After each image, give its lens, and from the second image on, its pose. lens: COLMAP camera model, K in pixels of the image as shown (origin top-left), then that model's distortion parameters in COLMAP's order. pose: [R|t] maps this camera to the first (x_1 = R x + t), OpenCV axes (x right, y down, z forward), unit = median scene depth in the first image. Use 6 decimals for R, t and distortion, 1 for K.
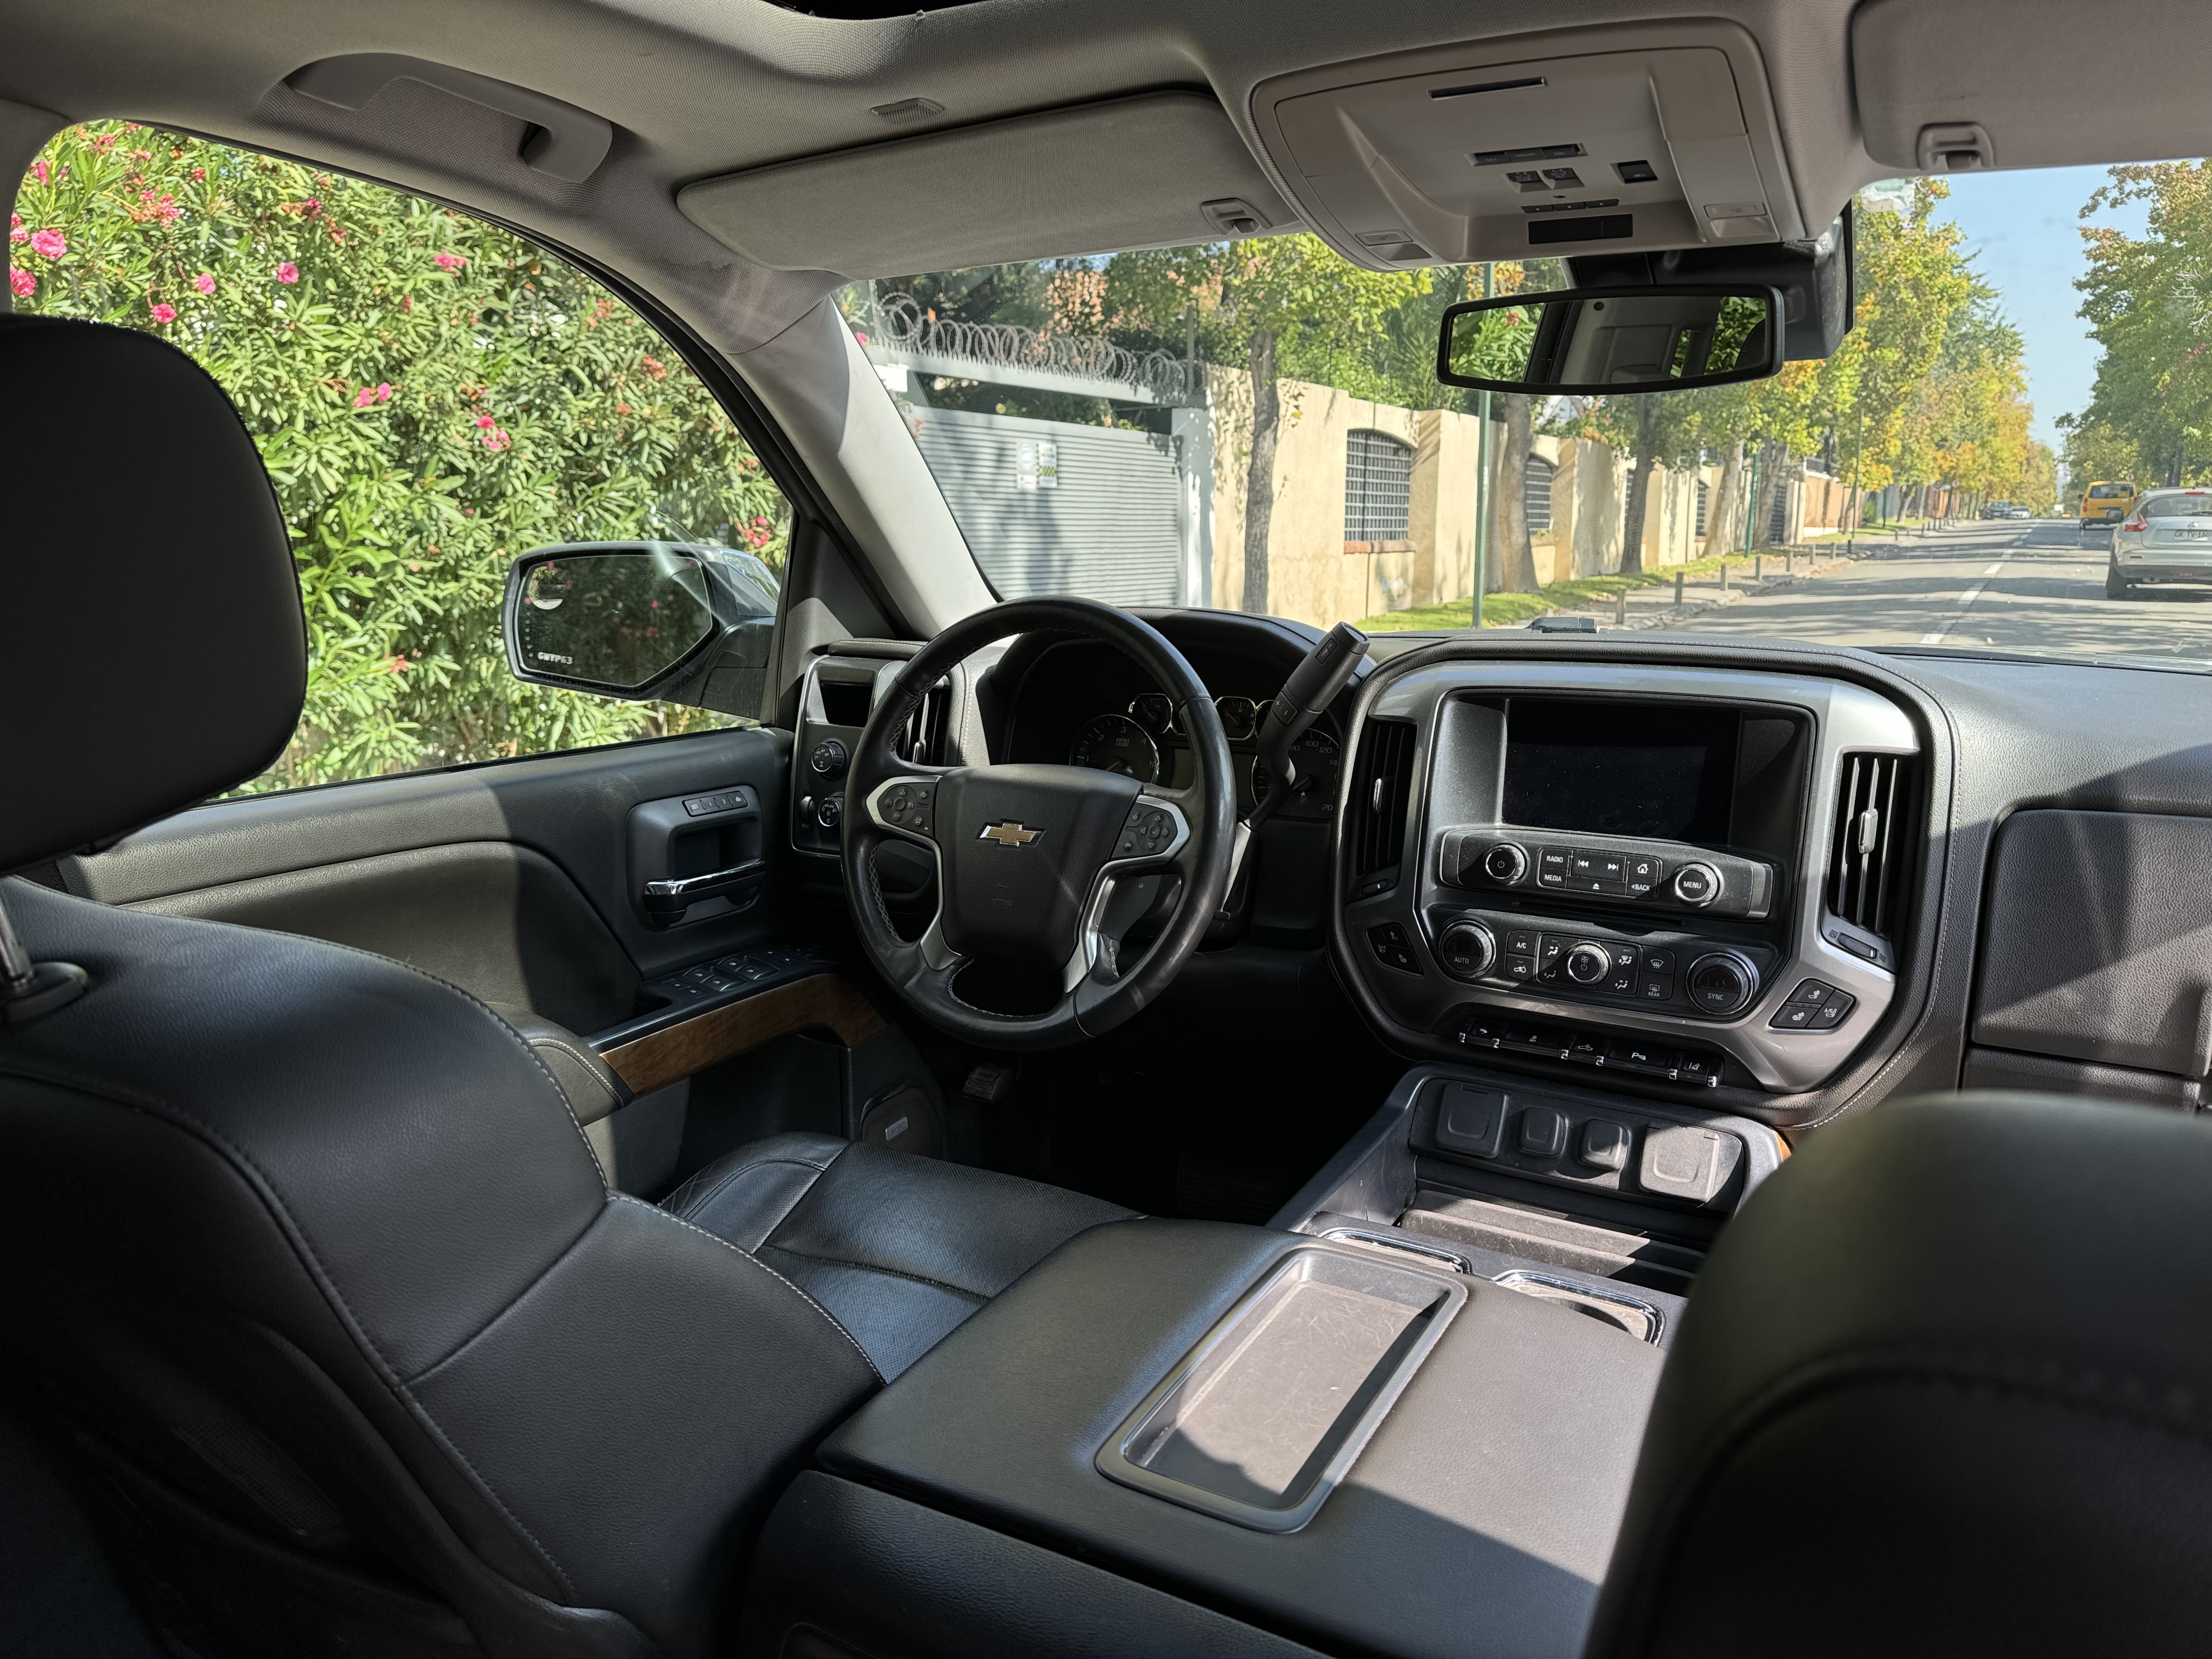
lens RADIAL K [[1545.4, 0, 1111.6], [0, 1545.4, 842.9], [0, 0, 1]] dist [0.011718, -0.035725]
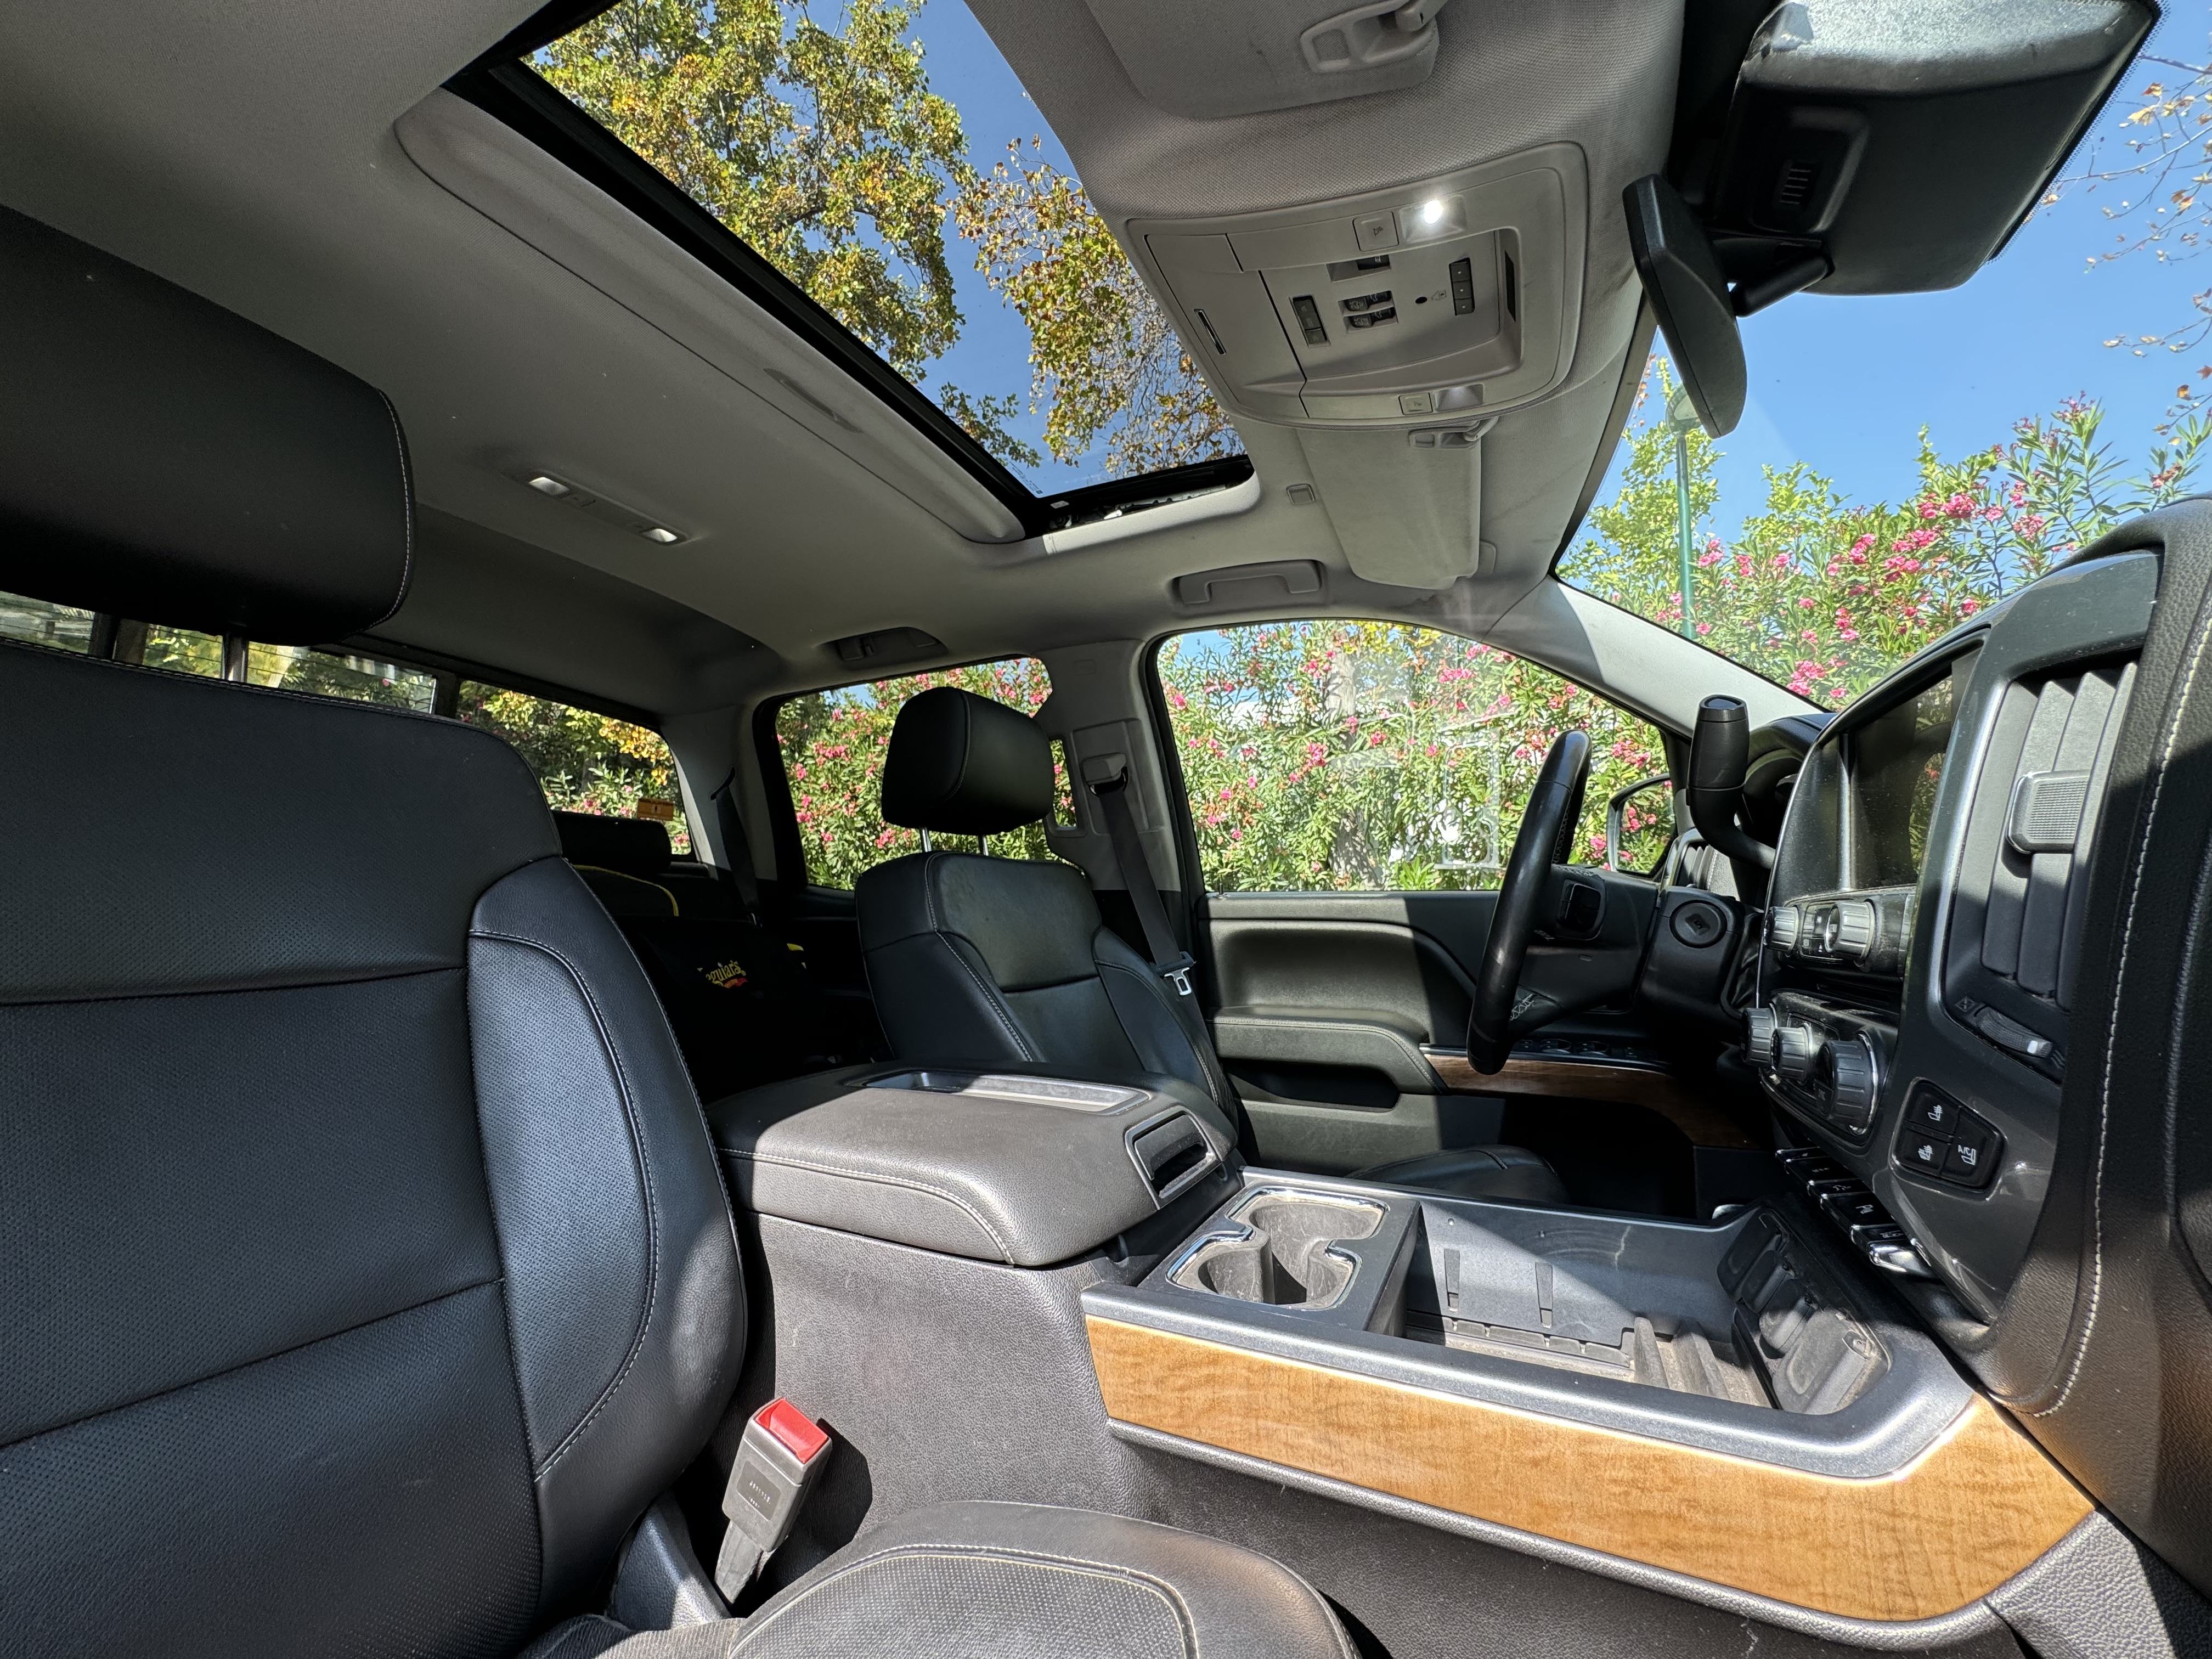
lens RADIAL K [[877.8, 0, 1100.3], [0, 877.8, 835.0], [0, 0, 1]] dist [-0.010582, -0.000807]
pose [[0.051762, -0.106336, -0.992982, 0.697515], [-0.200270, 0.973011, -0.114637, 0.090190], [0.978373, 0.204798, 0.029069, 0.628576]]
